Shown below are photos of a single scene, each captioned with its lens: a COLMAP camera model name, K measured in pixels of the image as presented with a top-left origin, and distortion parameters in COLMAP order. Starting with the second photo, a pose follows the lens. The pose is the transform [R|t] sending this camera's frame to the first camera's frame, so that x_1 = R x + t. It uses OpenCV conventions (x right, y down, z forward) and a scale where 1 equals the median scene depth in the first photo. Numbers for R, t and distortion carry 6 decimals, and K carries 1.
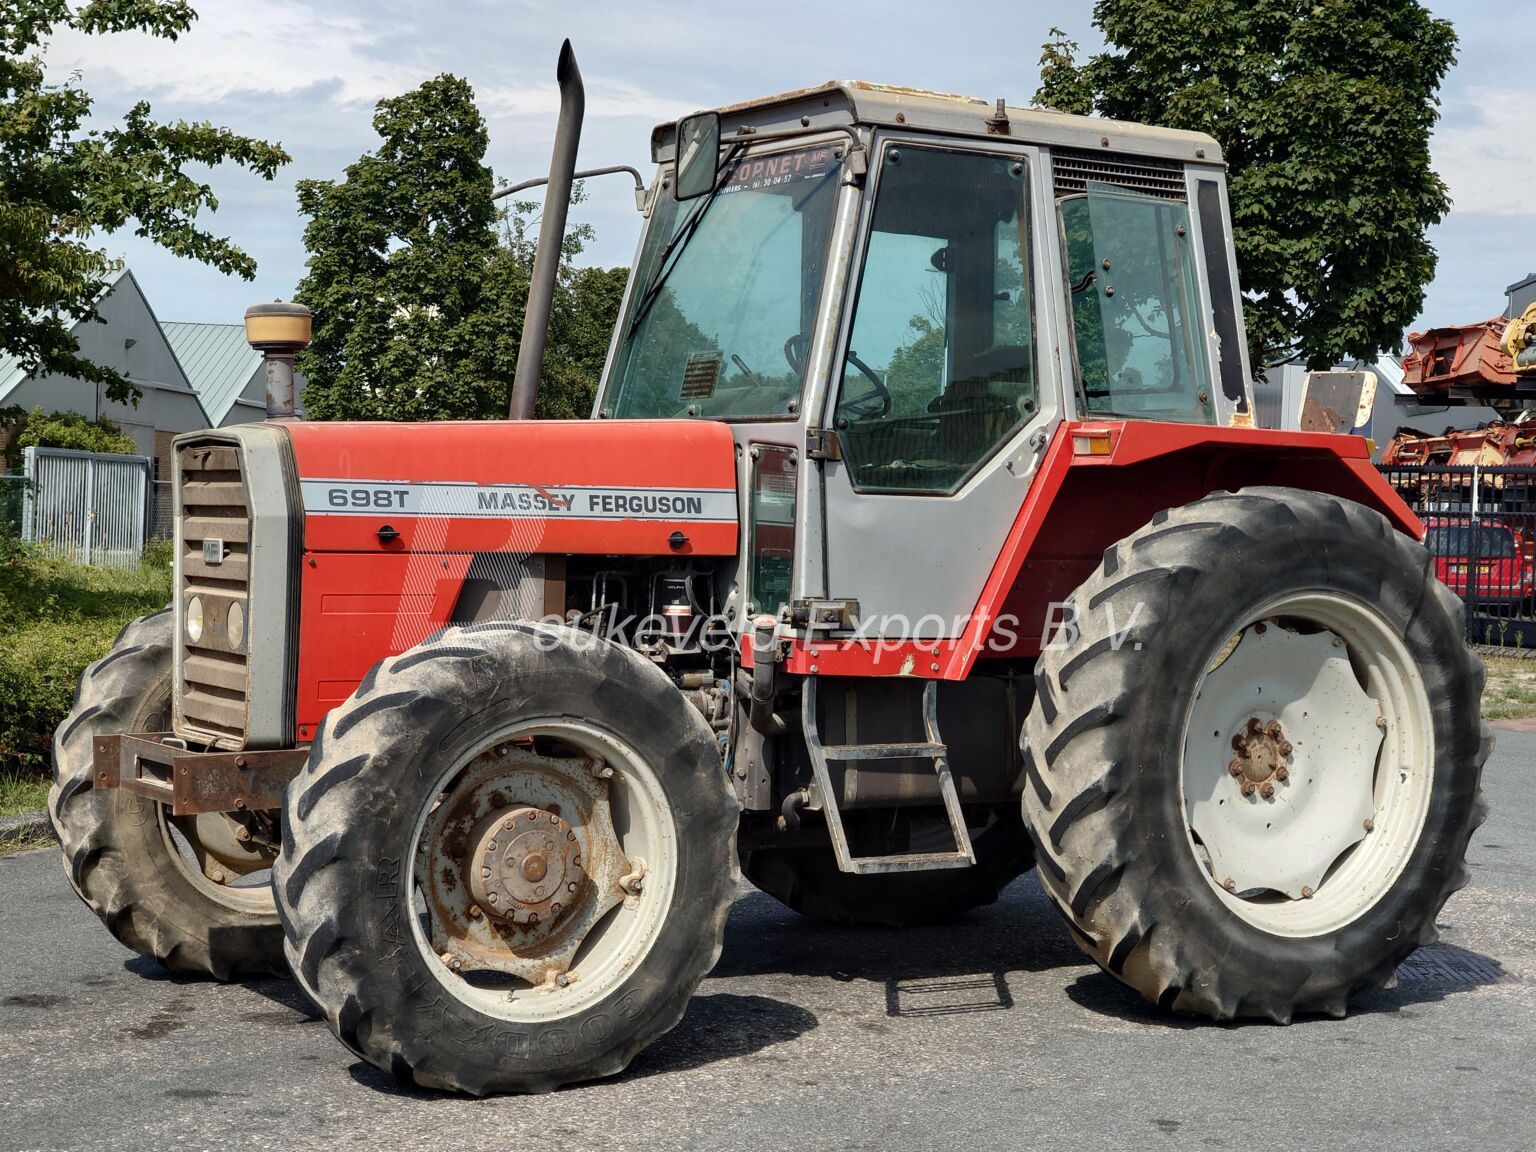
lens RADIAL K [[2659.6, 0, 761.8], [0, 2659.6, 582.1], [0, 0, 1]] dist [-0.011580, 0.000000]
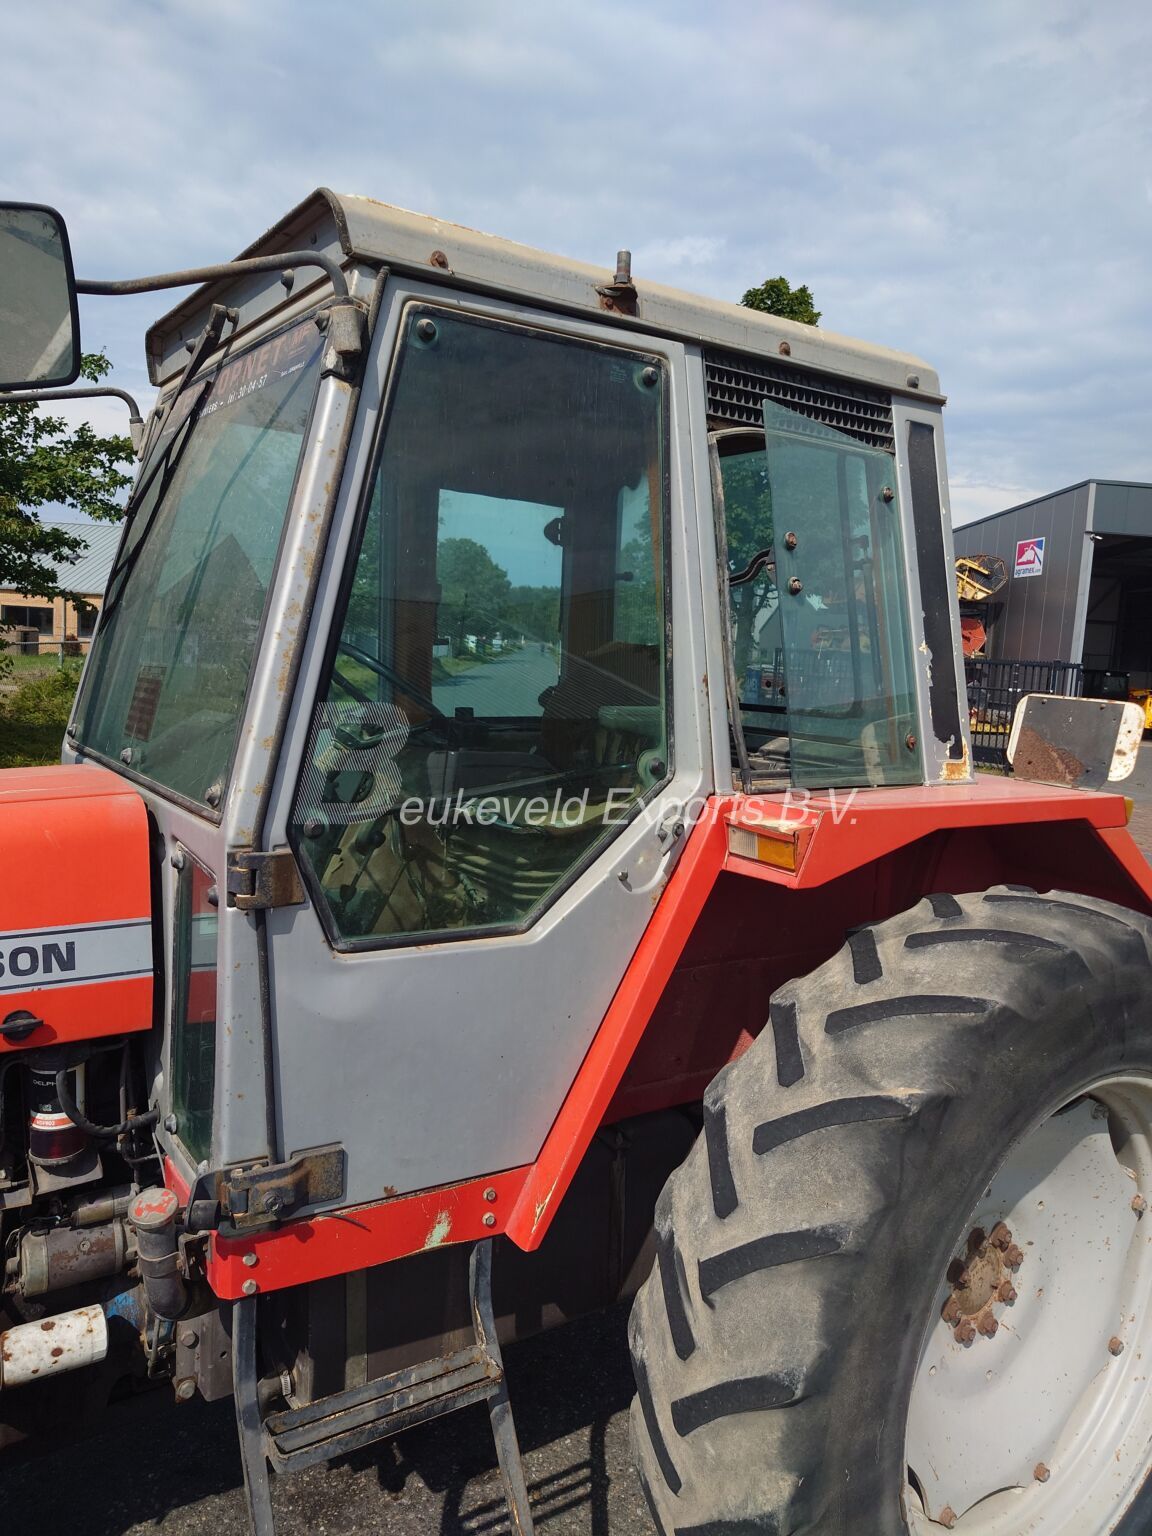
lens RADIAL K [[1096.5, 0, 575.4], [0, 1096.5, 758.1], [0, 0, 1]] dist [-0.003719, 0.001870]
pose [[0.999041, 0.018142, 0.039838, 0.071039], [-0.021182, 0.996786, 0.077263, -0.088035], [-0.038308, -0.078033, 0.996215, 0.745290]]
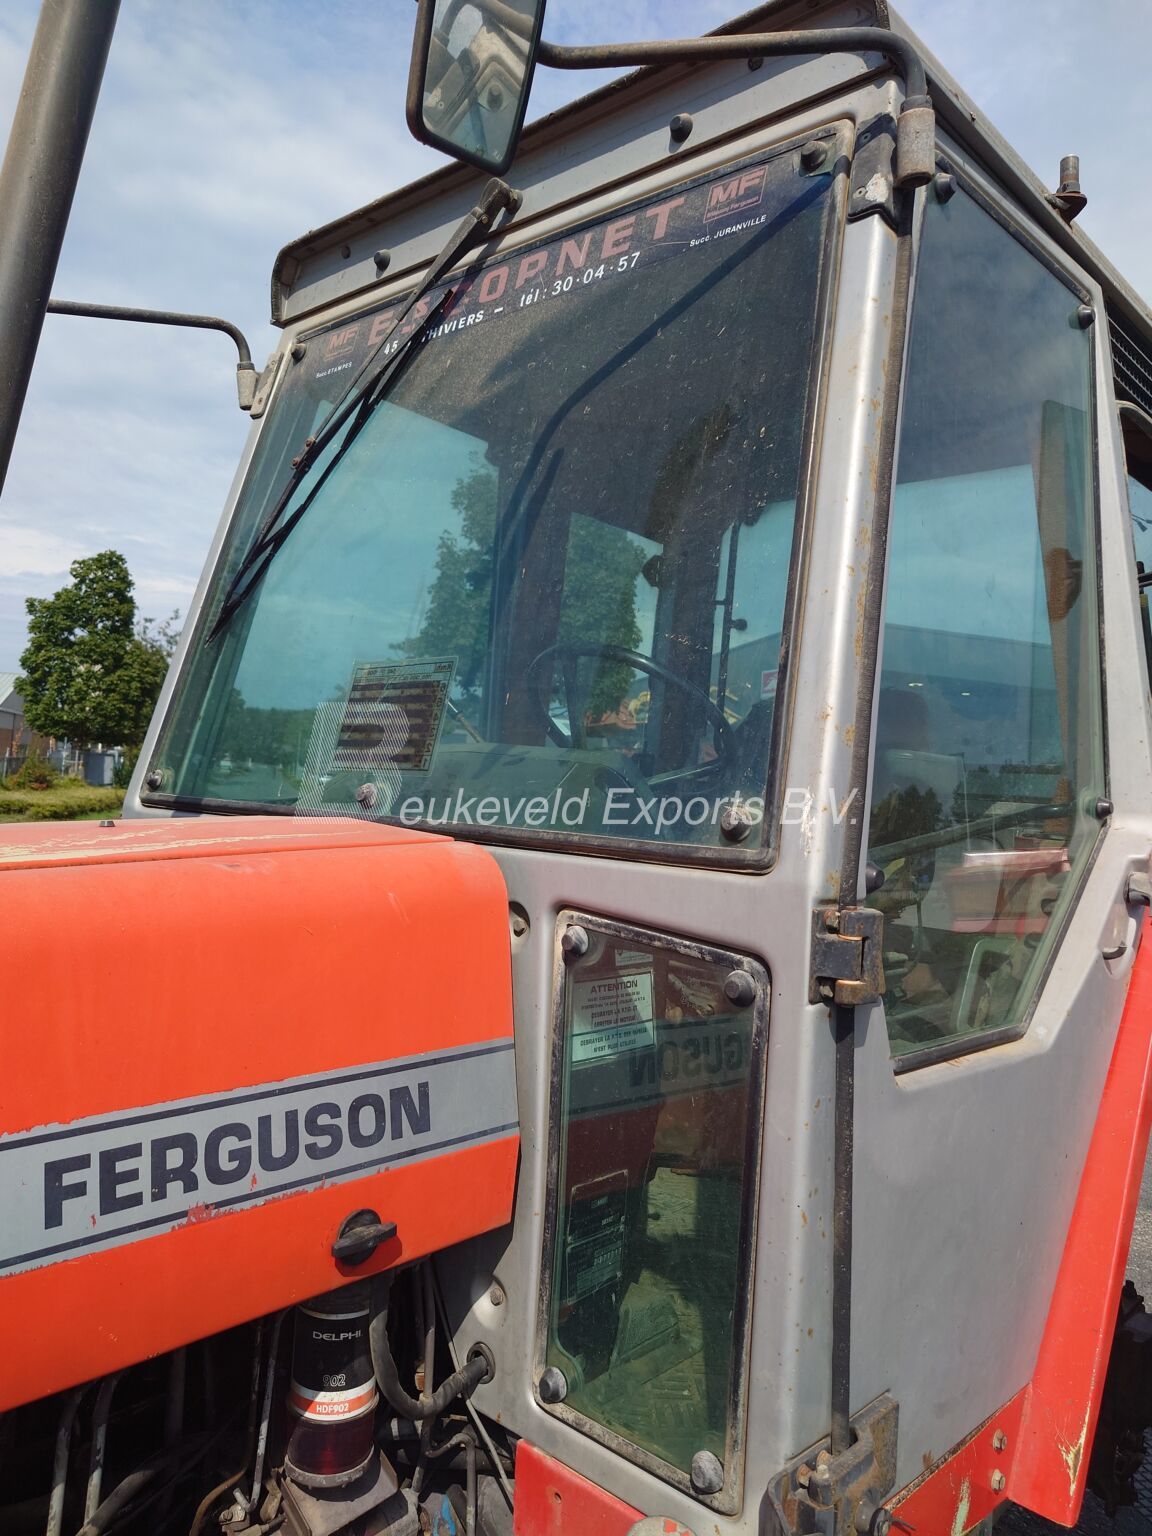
lens RADIAL K [[1096.5, 0, 553.9], [0, 1096.5, 749.1], [0, 0, 1]] dist [-0.003719, 0.001870]
pose [[0.964725, 0.038100, 0.260488, -0.043986], [-0.025930, 0.998413, -0.049997, -0.065147], [-0.261979, 0.041478, 0.964182, 0.835886]]
